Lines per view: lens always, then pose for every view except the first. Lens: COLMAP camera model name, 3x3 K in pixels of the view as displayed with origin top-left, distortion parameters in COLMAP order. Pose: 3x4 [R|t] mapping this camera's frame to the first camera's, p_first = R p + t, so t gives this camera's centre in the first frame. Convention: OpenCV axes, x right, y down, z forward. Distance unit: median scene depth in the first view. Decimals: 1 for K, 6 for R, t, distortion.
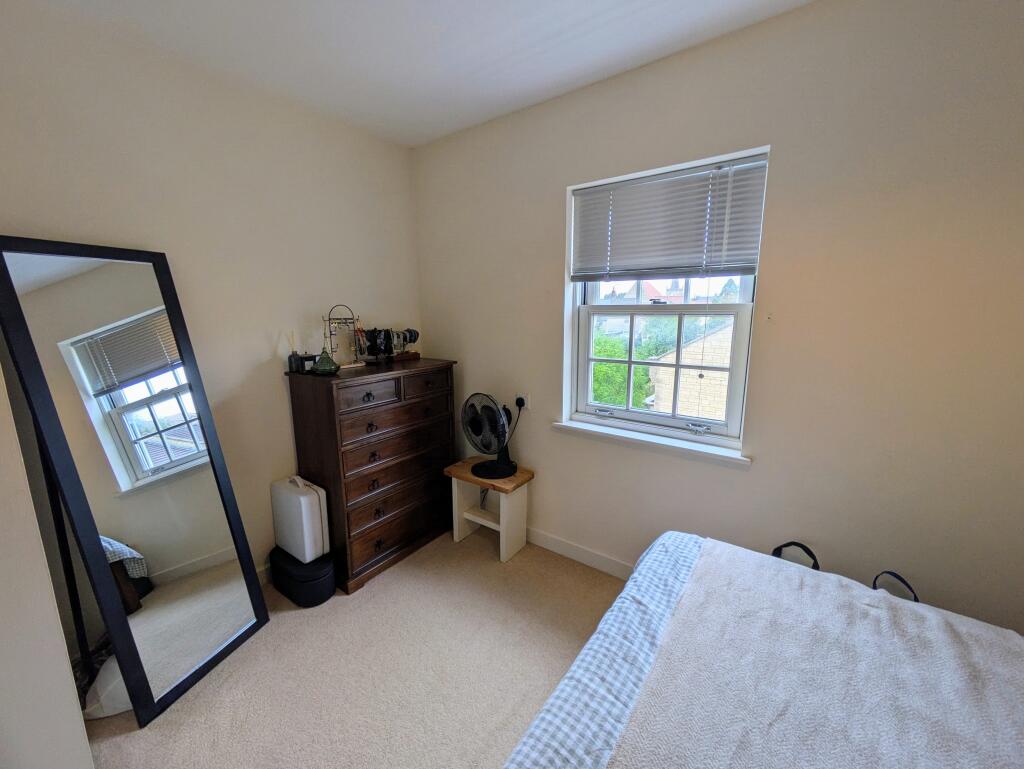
lens RADIAL K [[405.2, 0, 510.4], [0, 405.2, 382.1], [0, 0, 1]] dist [0.002584, 0.000109]
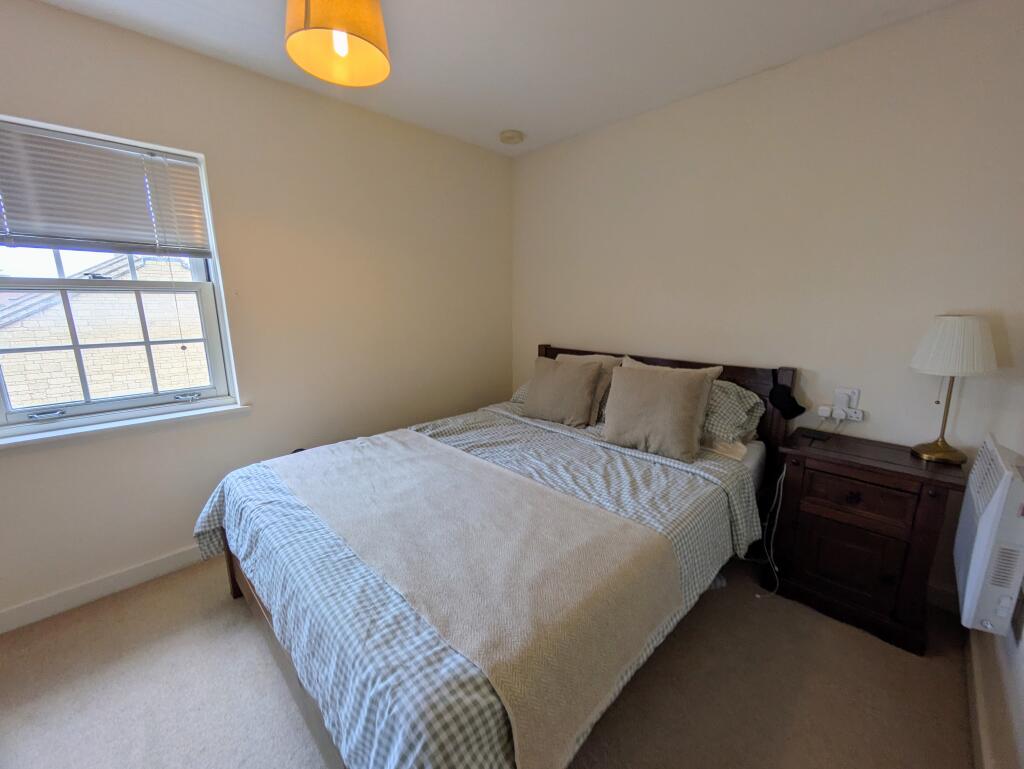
lens RADIAL K [[405.2, 0, 512.7], [0, 405.2, 384.2], [0, 0, 1]] dist [0.002584, 0.000109]
pose [[0.148179, -0.197089, 0.969123, -0.605943], [0.172831, 0.970021, 0.170846, 0.058057], [-0.973742, 0.142178, 0.177800, -0.055136]]
